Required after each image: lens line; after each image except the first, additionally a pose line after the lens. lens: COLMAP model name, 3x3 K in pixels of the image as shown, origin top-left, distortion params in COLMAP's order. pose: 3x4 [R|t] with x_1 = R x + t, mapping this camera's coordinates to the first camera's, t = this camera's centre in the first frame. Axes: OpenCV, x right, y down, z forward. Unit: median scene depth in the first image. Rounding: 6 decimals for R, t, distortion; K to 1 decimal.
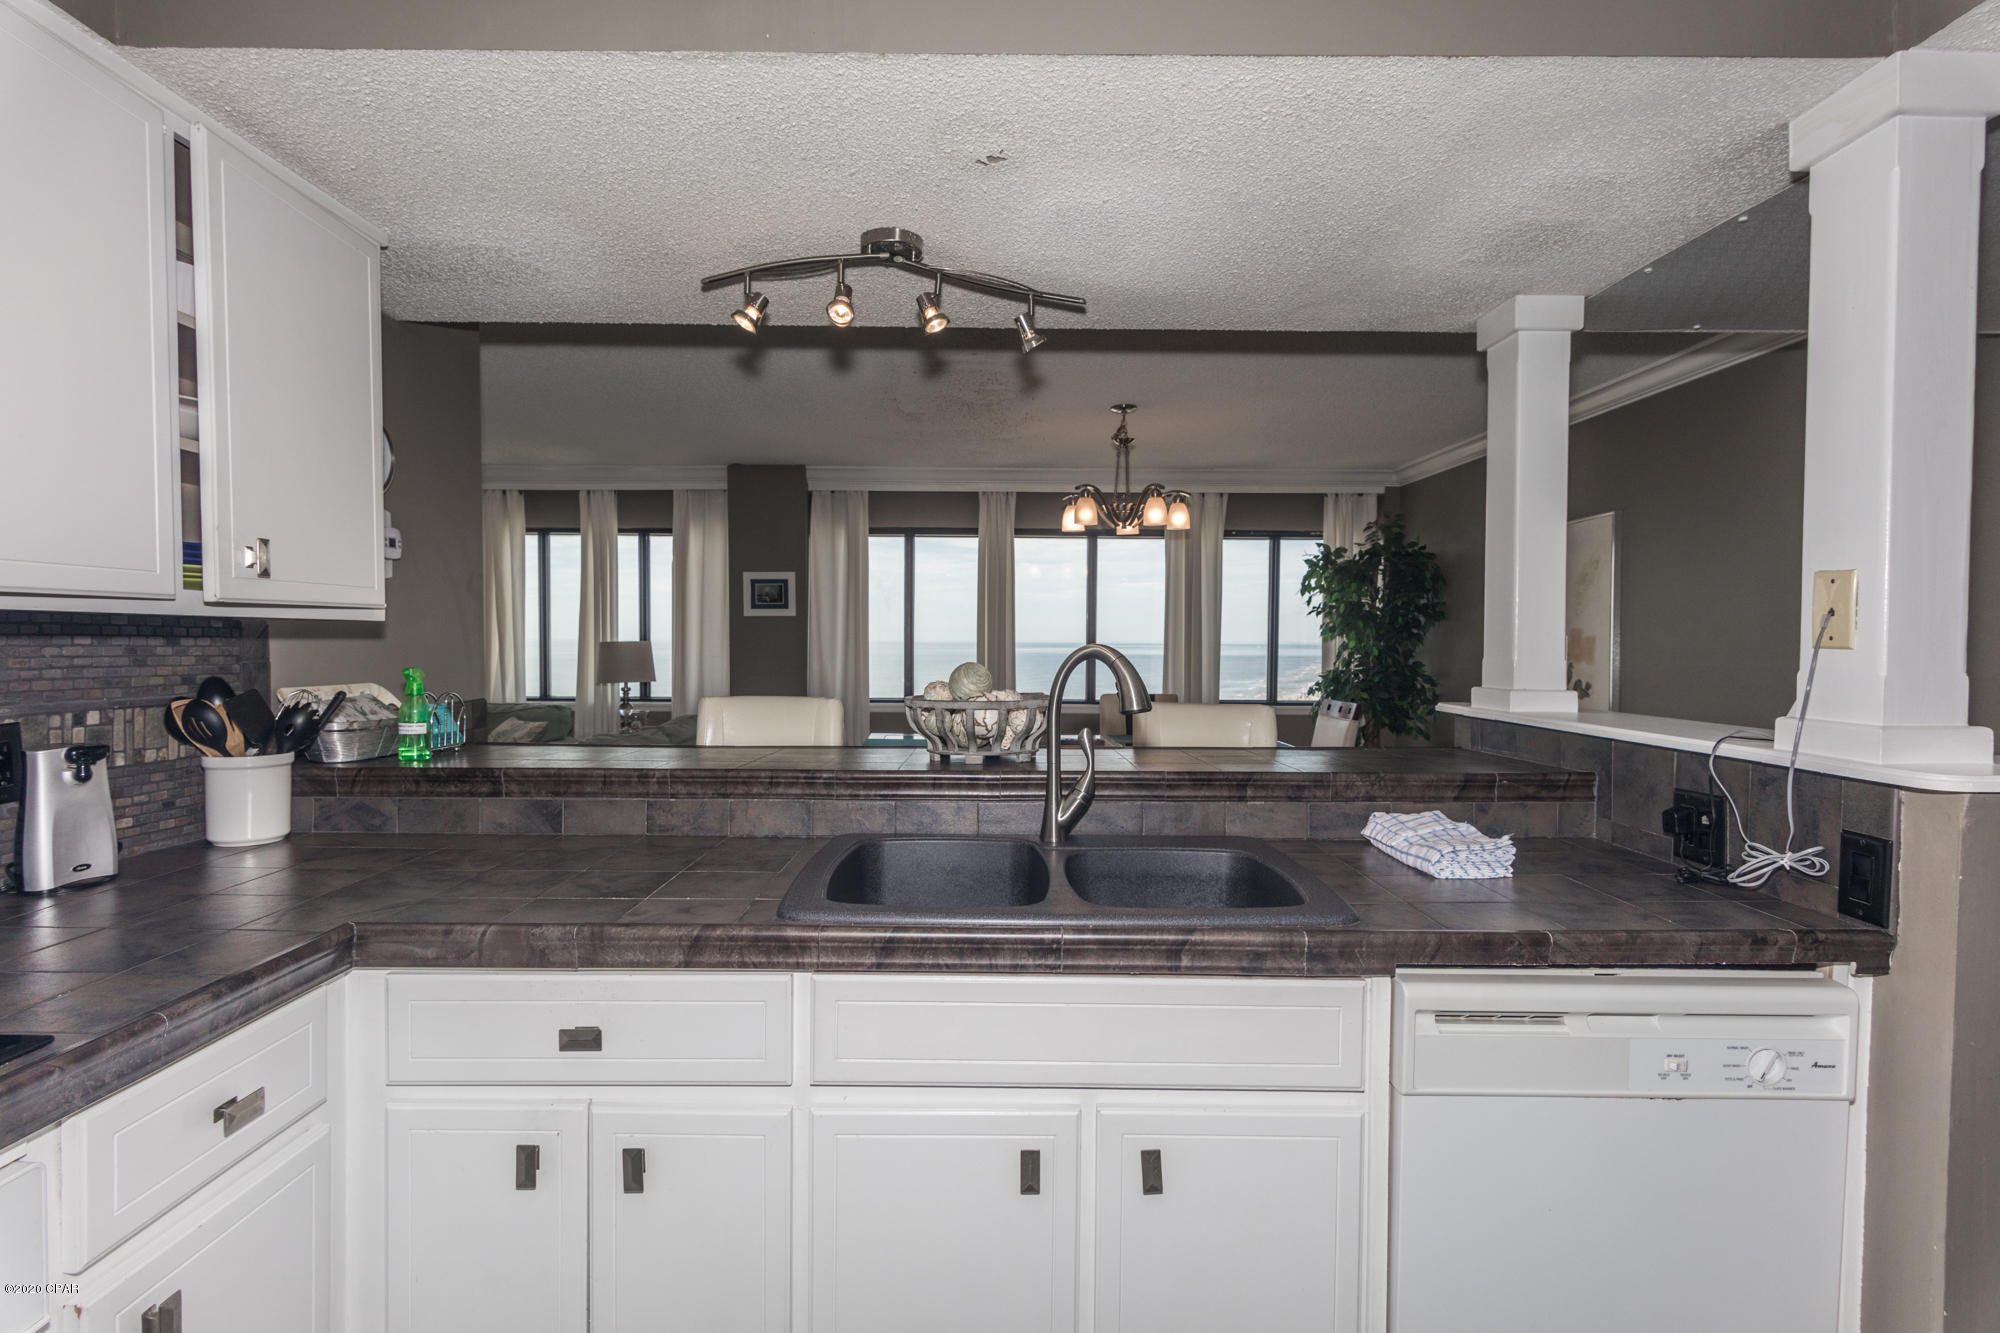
lens RADIAL K [[956.1, 0, 992.6], [0, 956.1, 665.9], [0, 0, 1]] dist [0.002380, -0.000553]
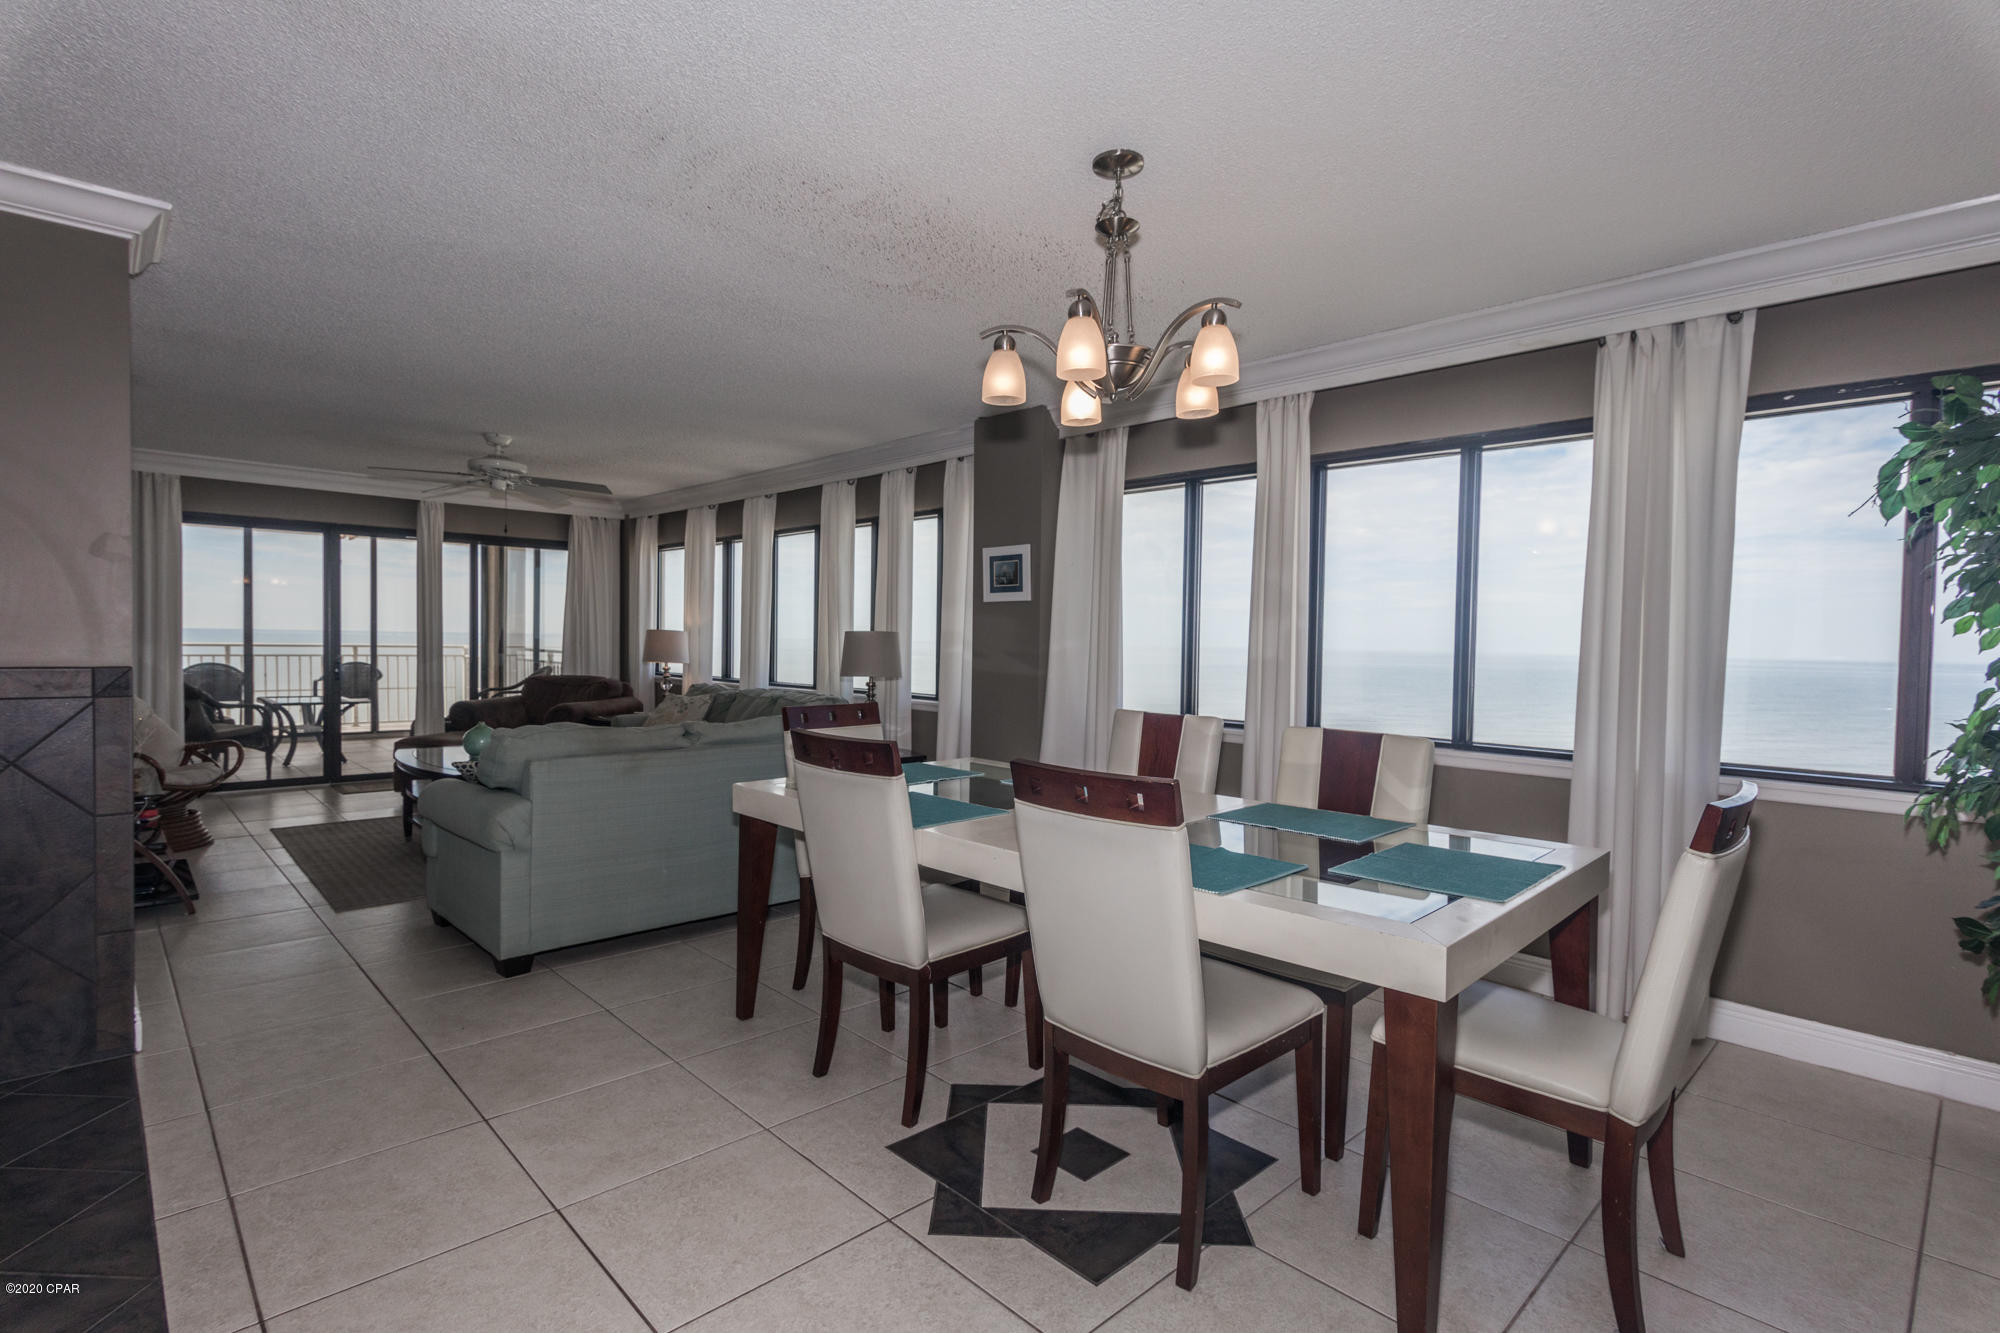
lens RADIAL K [[967.8, 0, 1001.0], [0, 967.8, 657.1], [0, 0, 1]] dist [-0.001188, -0.000125]
pose [[0.691499, 0.024820, -0.721951, 0.329680], [-0.029119, 0.999555, 0.006474, -0.011354], [0.721790, 0.016545, 0.691914, 0.432319]]
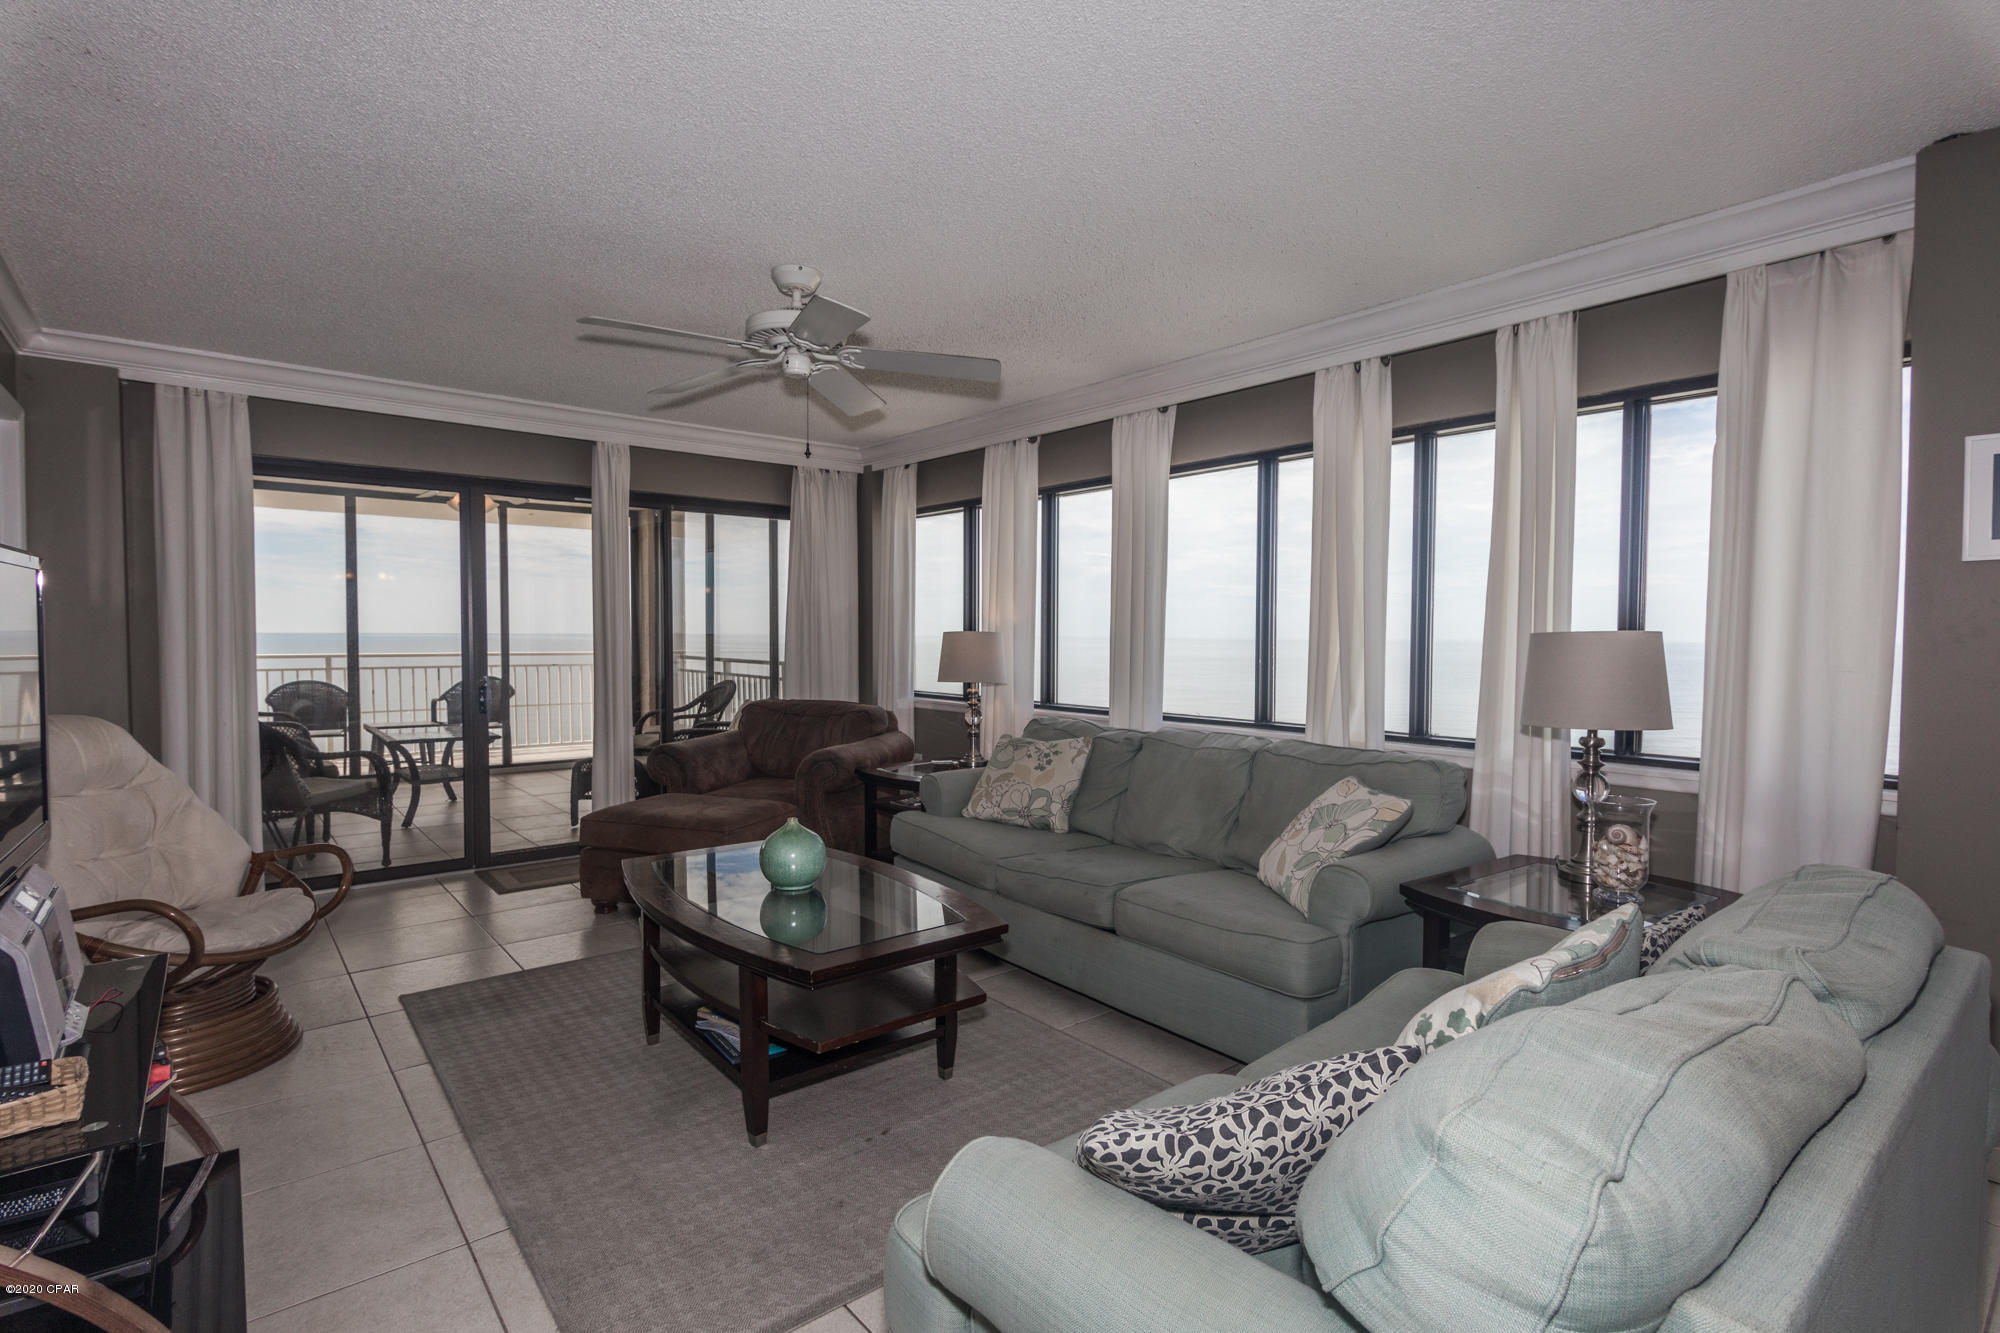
lens RADIAL K [[956.1, 0, 992.6], [0, 956.1, 665.9], [0, 0, 1]] dist [0.002380, -0.000553]
pose [[0.638911, 0.028631, -0.768748, -0.213933], [-0.023990, 0.999563, 0.017289, -0.011395], [0.768906, 0.007396, 0.639319, 0.485854]]
